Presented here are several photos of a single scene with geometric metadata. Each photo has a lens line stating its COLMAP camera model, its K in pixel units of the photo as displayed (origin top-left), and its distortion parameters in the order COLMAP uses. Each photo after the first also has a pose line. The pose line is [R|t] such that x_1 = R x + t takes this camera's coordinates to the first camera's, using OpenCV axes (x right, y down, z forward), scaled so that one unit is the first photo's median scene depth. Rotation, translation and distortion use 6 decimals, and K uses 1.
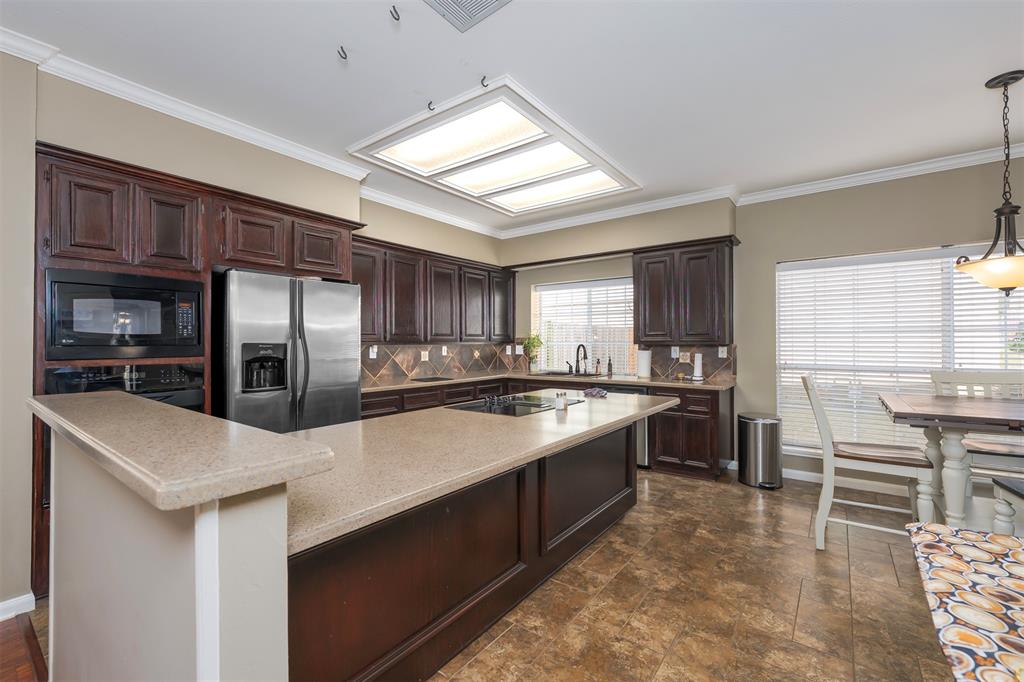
lens RADIAL K [[422.0, 0, 509.1], [0, 422.0, 340.8], [0, 0, 1]] dist [0.001413, -0.000110]
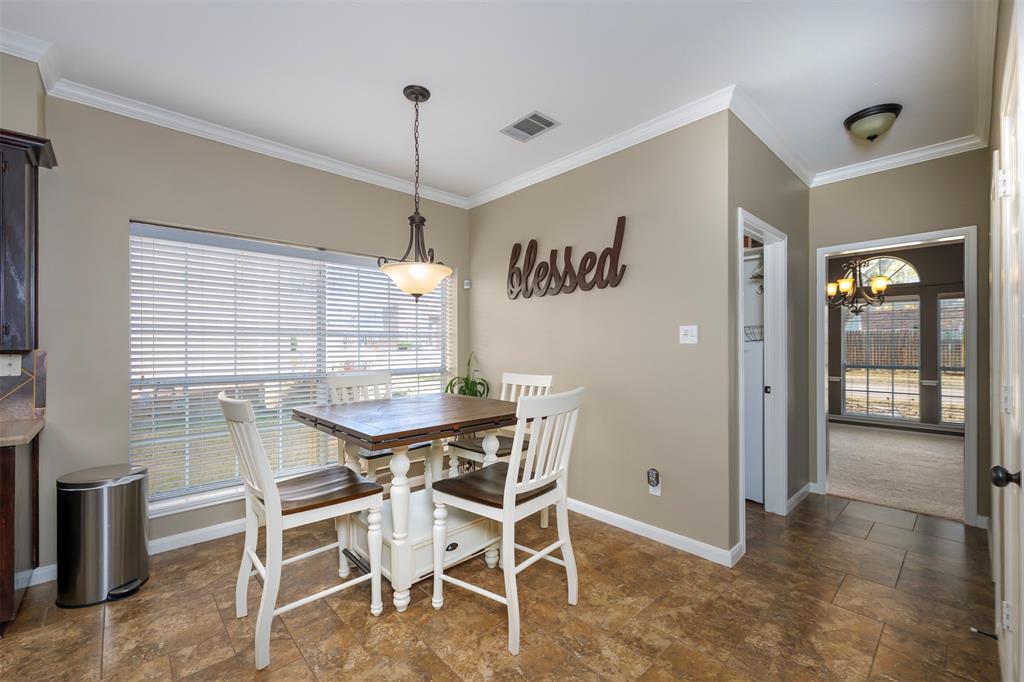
lens RADIAL K [[422.0, 0, 502.5], [0, 422.0, 345.3], [0, 0, 1]] dist [0.001413, -0.000110]
pose [[0.164200, 0.000649, 0.986427, 0.115514], [-0.003001, 0.999995, -0.000159, -0.000121], [-0.986423, -0.002934, 0.164201, 0.382101]]
